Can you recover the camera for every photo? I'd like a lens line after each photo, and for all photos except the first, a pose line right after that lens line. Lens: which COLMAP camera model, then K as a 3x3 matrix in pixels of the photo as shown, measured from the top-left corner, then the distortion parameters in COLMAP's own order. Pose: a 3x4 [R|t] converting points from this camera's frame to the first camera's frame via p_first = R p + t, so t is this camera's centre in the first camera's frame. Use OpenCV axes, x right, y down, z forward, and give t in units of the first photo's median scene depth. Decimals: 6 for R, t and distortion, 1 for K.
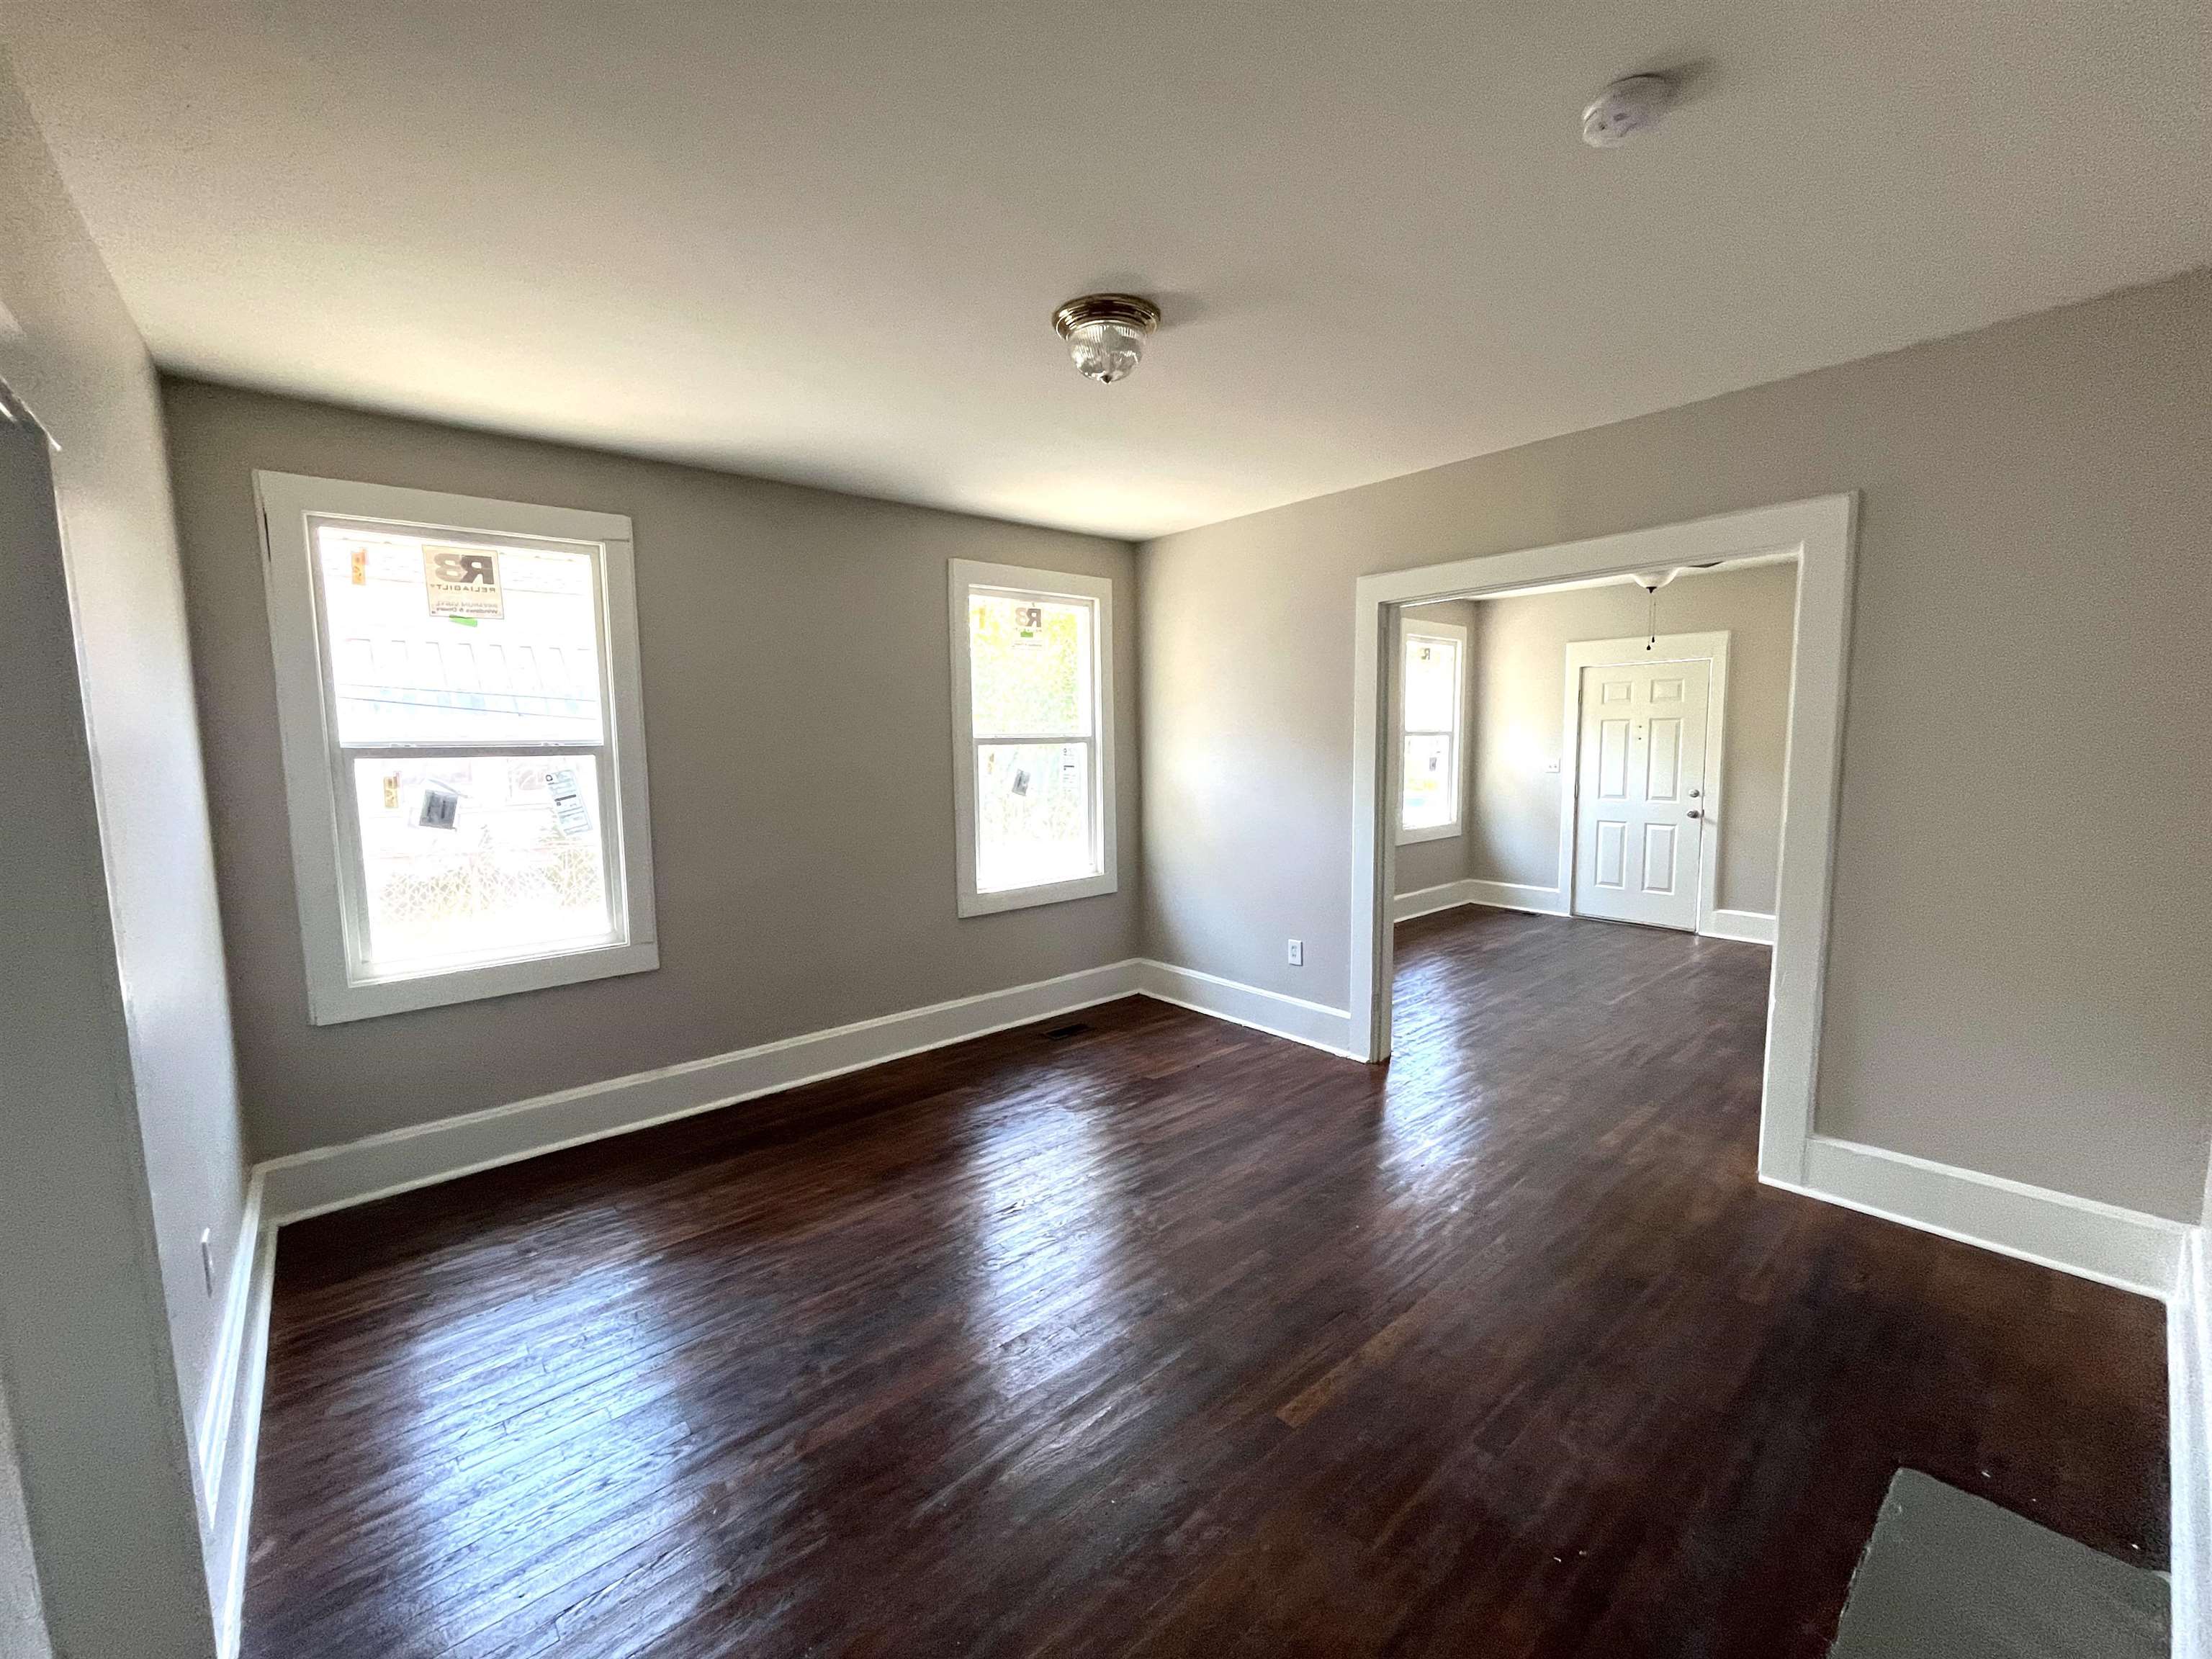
lens RADIAL K [[902.2, 0, 1113.8], [0, 902.2, 829.3], [0, 0, 1]] dist [0.000910, 0.000297]
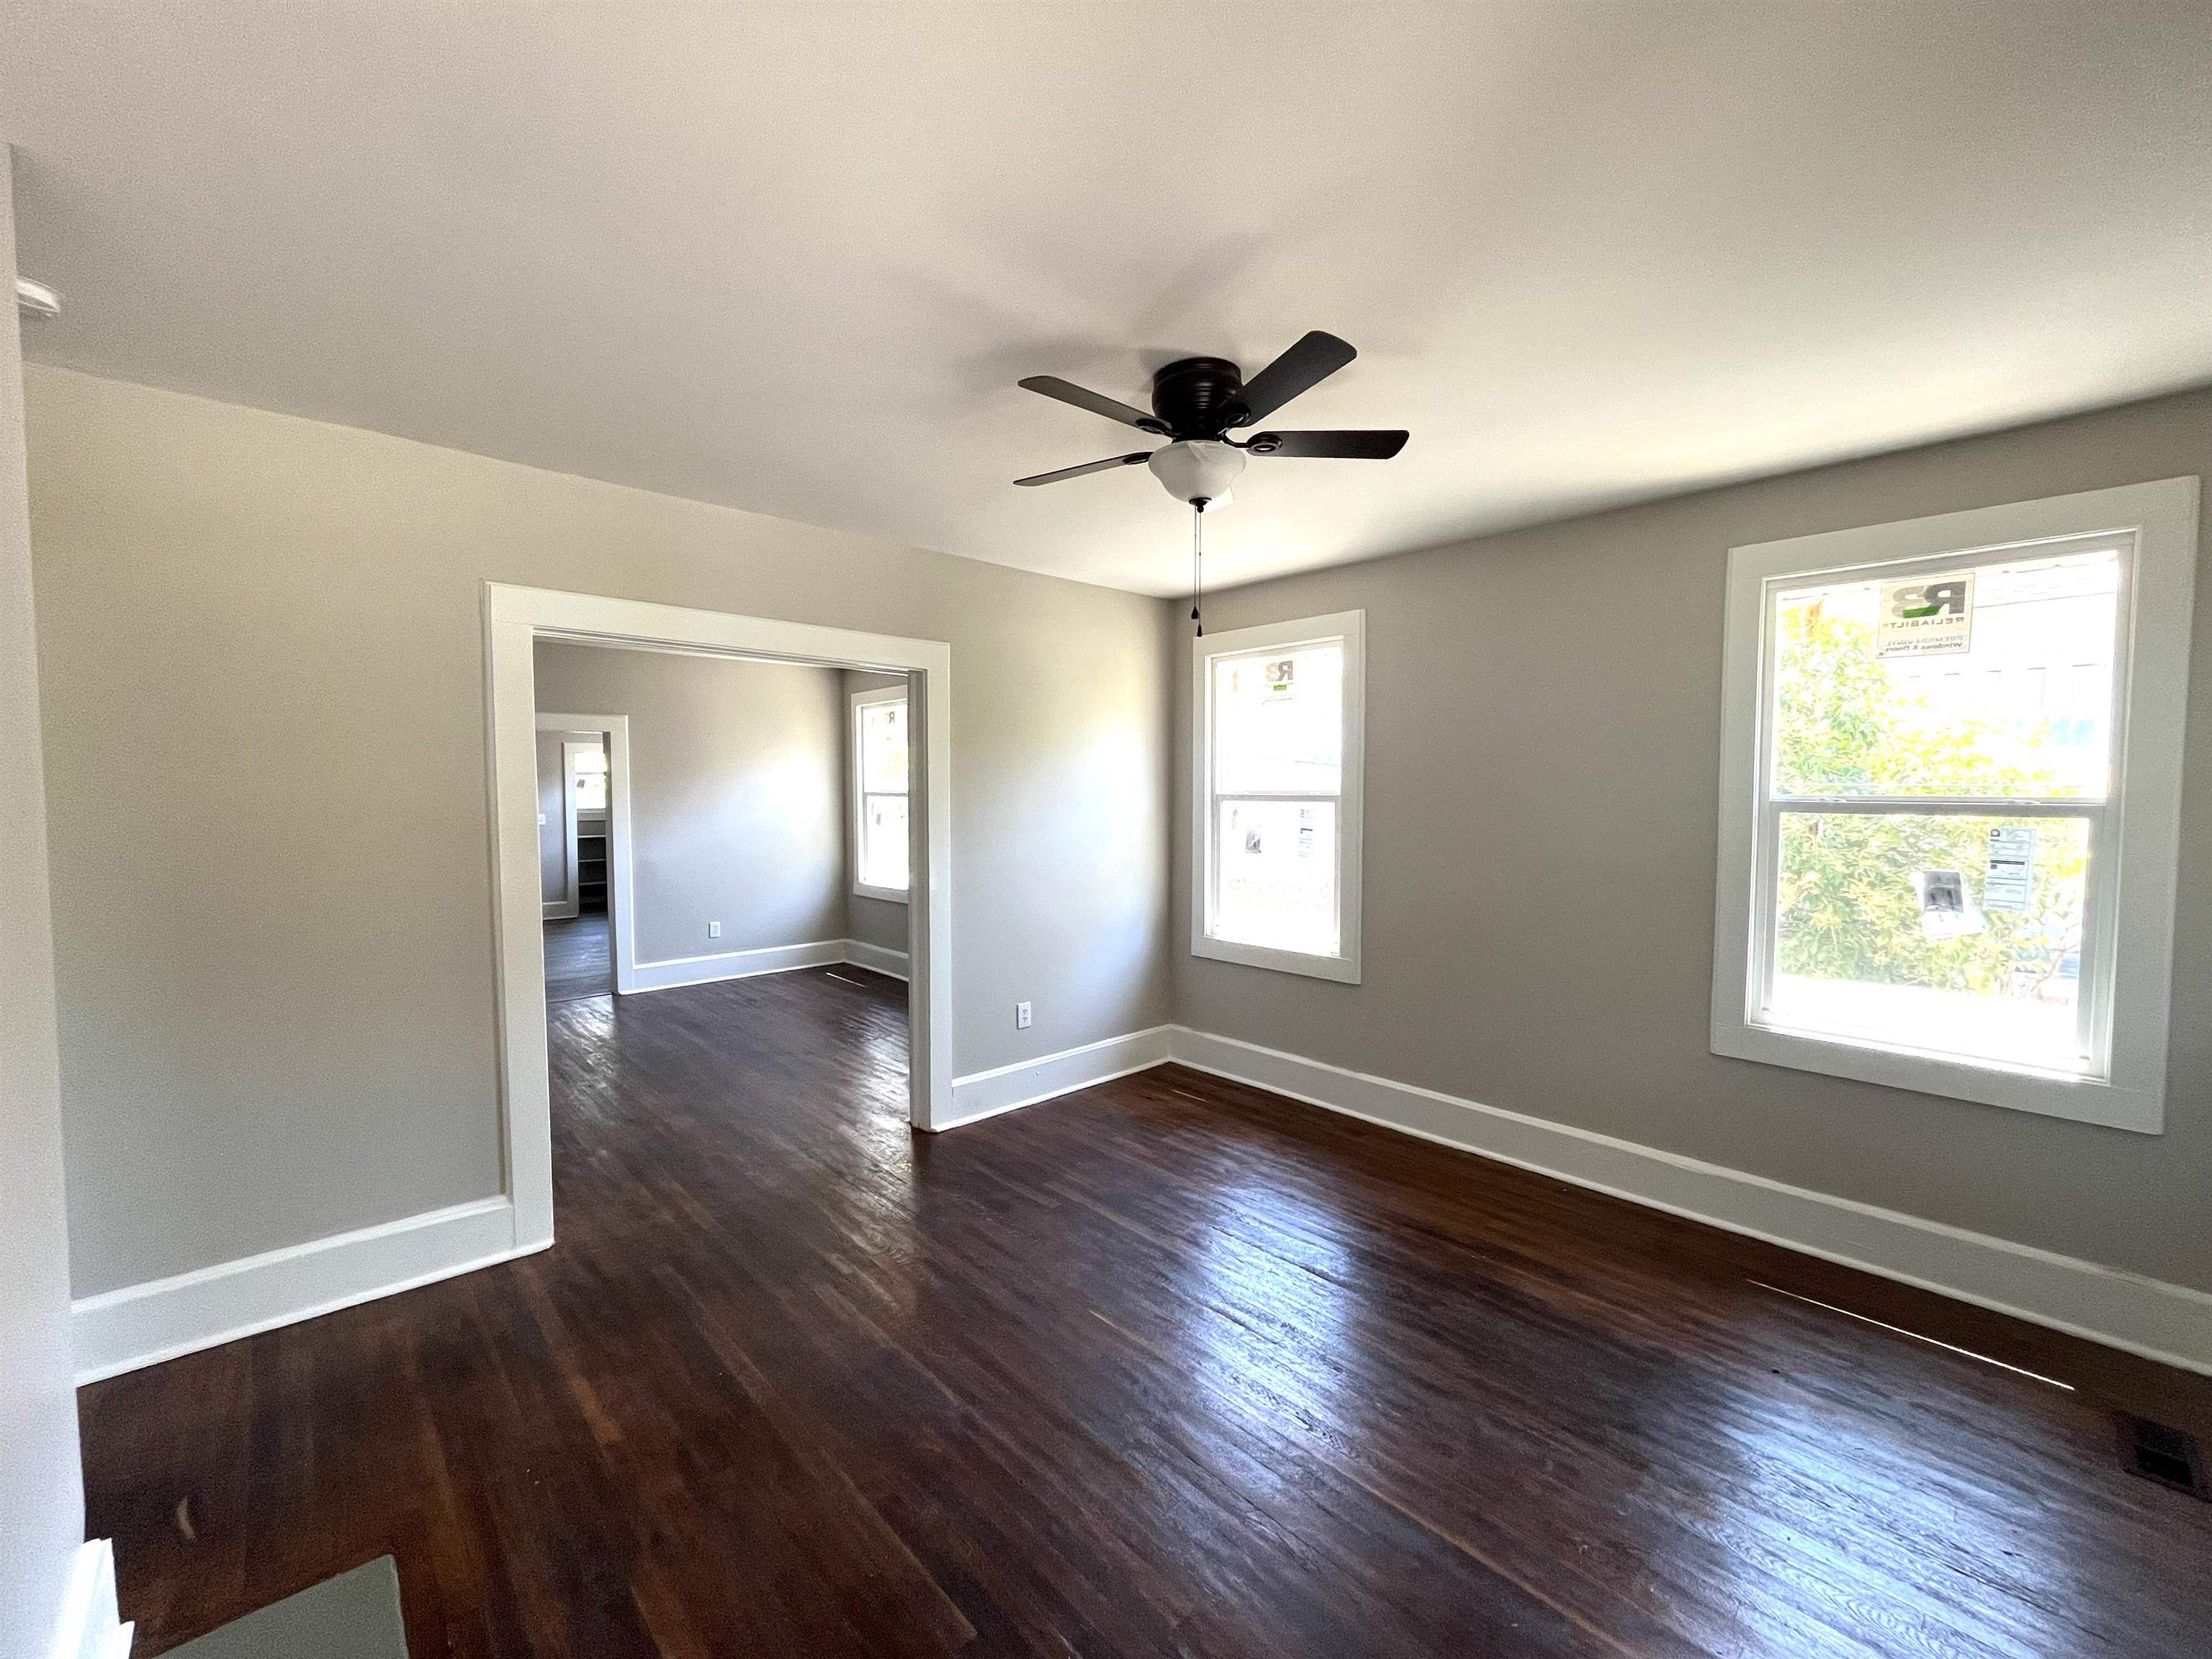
lens RADIAL K [[902.2, 0, 1093.4], [0, 902.2, 806.5], [0, 0, 1]] dist [0.000910, 0.000297]
pose [[0.031209, 0.039714, -0.998724, 0.589082], [-0.112105, 0.993045, 0.035985, -0.074377], [0.993206, 0.110839, 0.035444, 0.541419]]
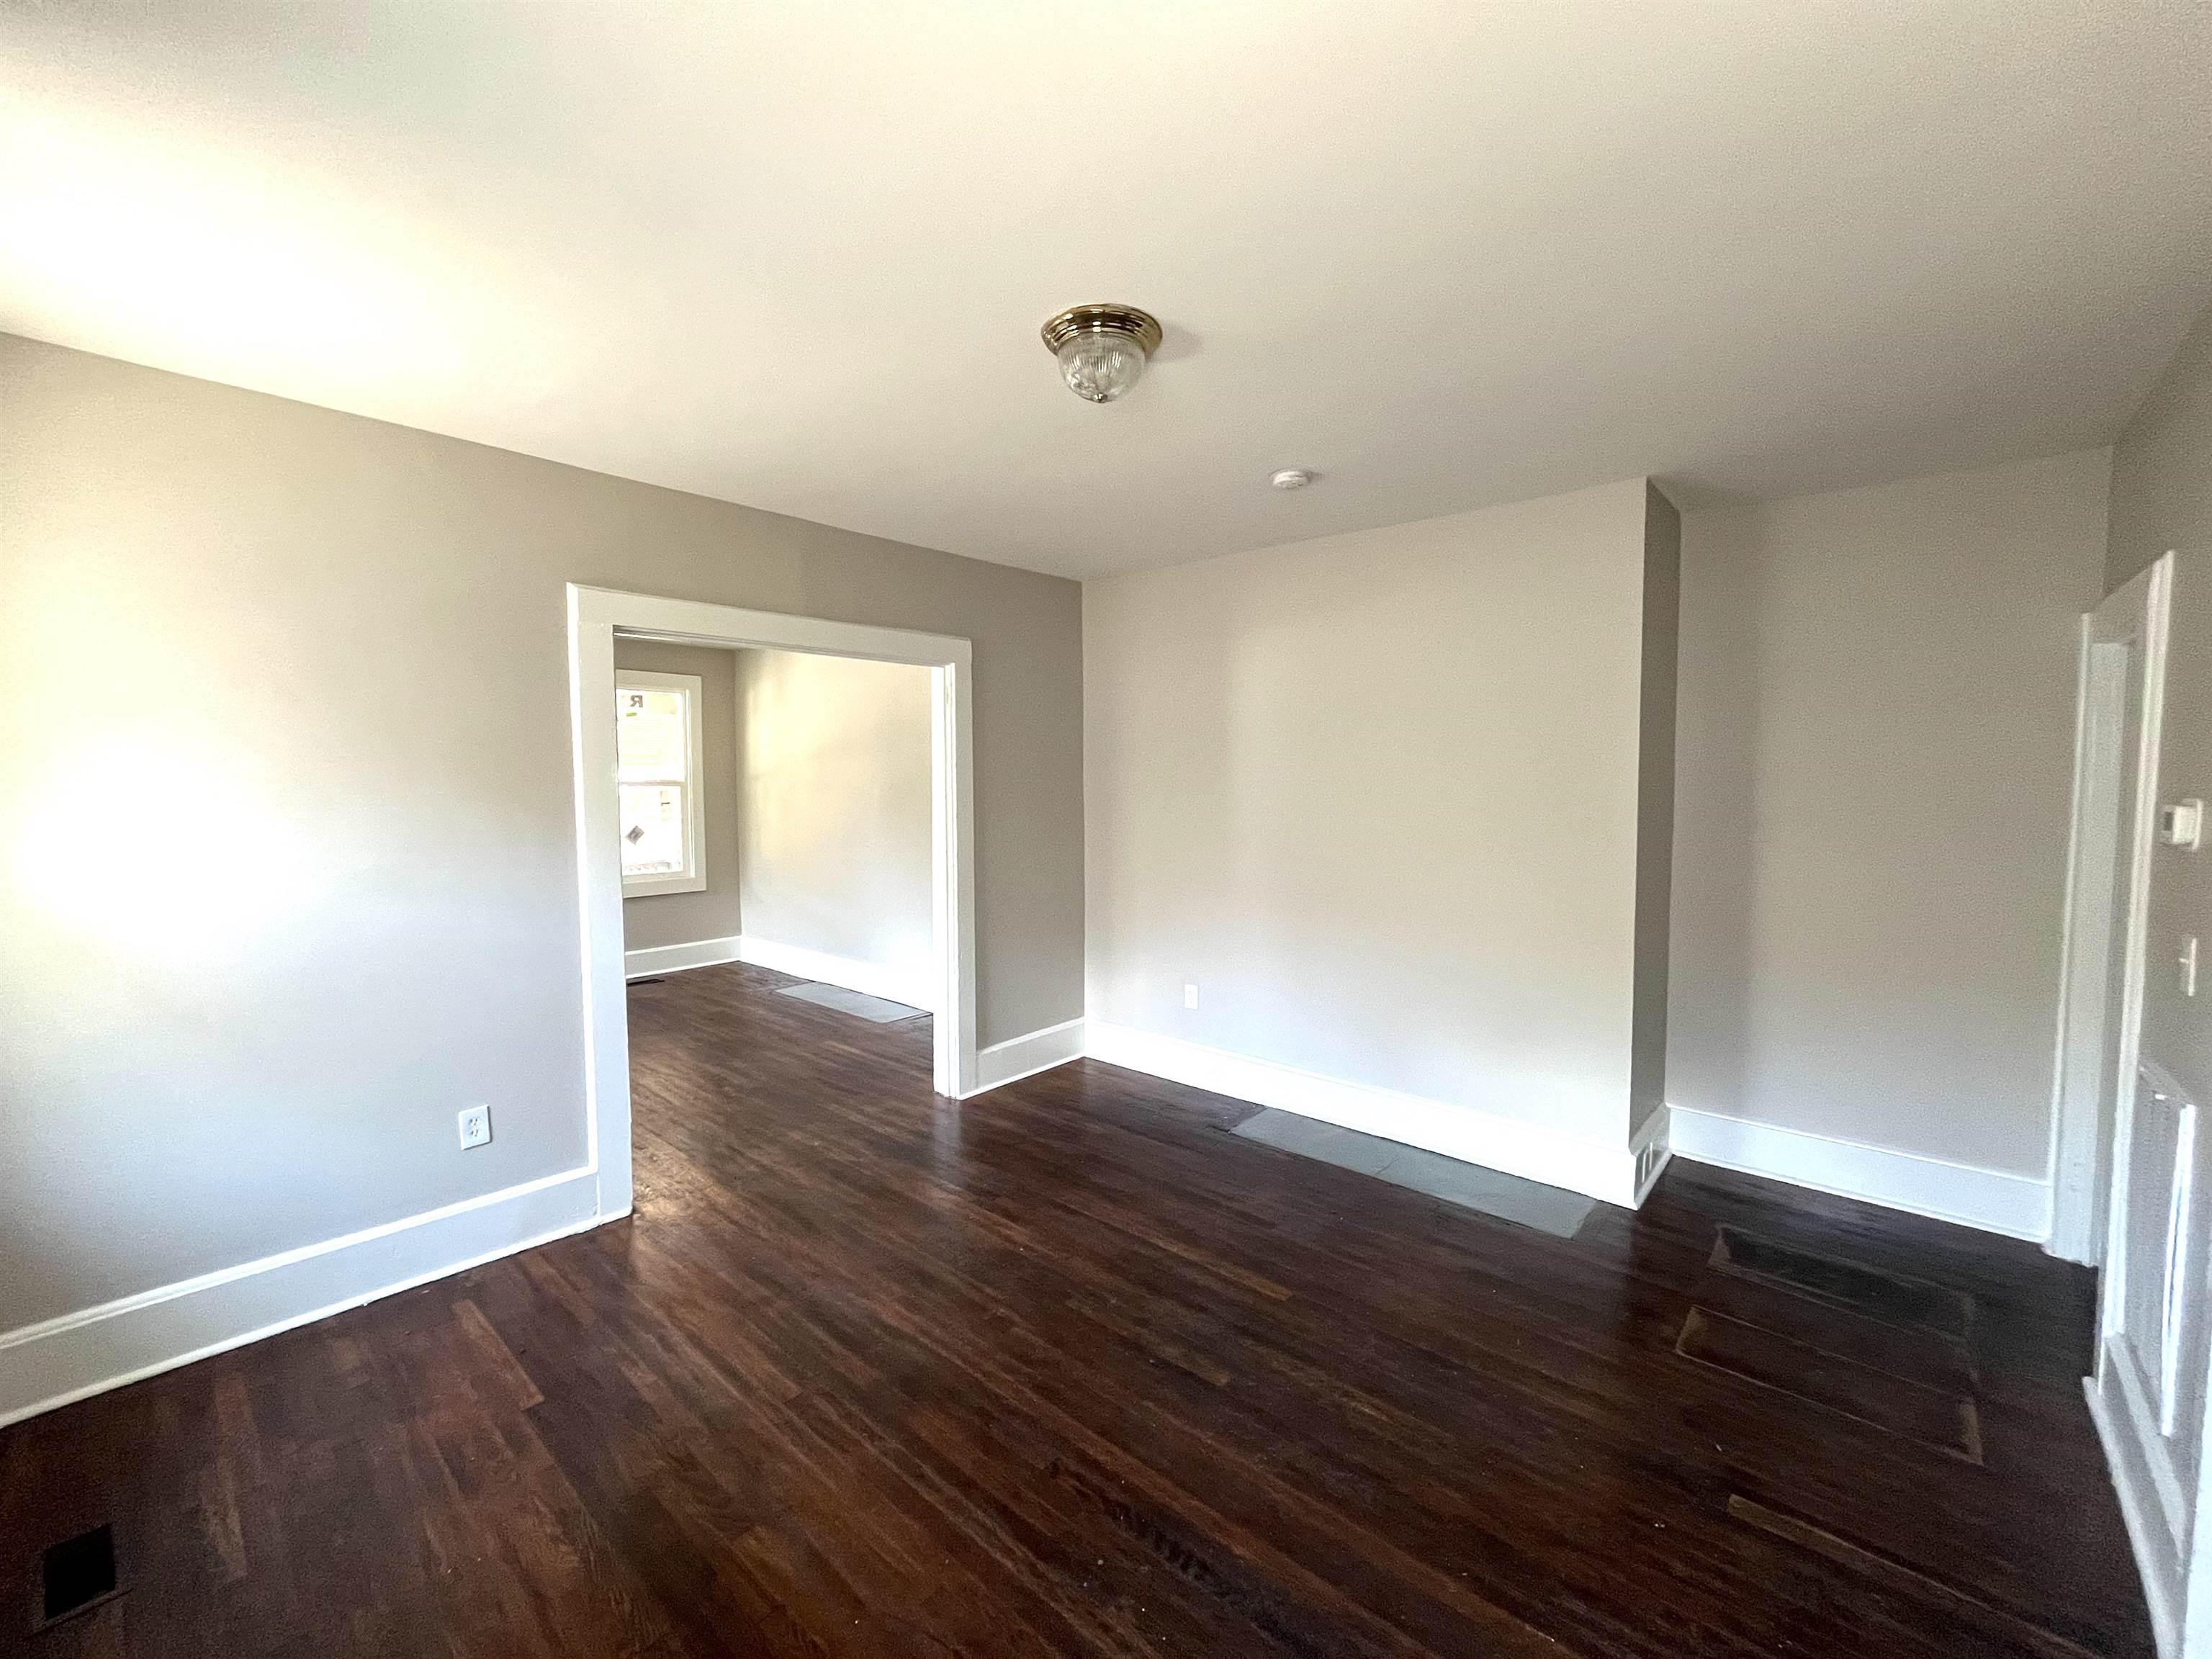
lens RADIAL K [[902.2, 0, 1101.8], [0, 902.2, 831.5], [0, 0, 1]] dist [0.000910, 0.000297]
pose [[-0.128589, -0.043327, 0.990751, -0.552310], [0.103789, 0.992971, 0.056895, -0.072153], [-0.986252, 0.110145, -0.123188, 0.693879]]
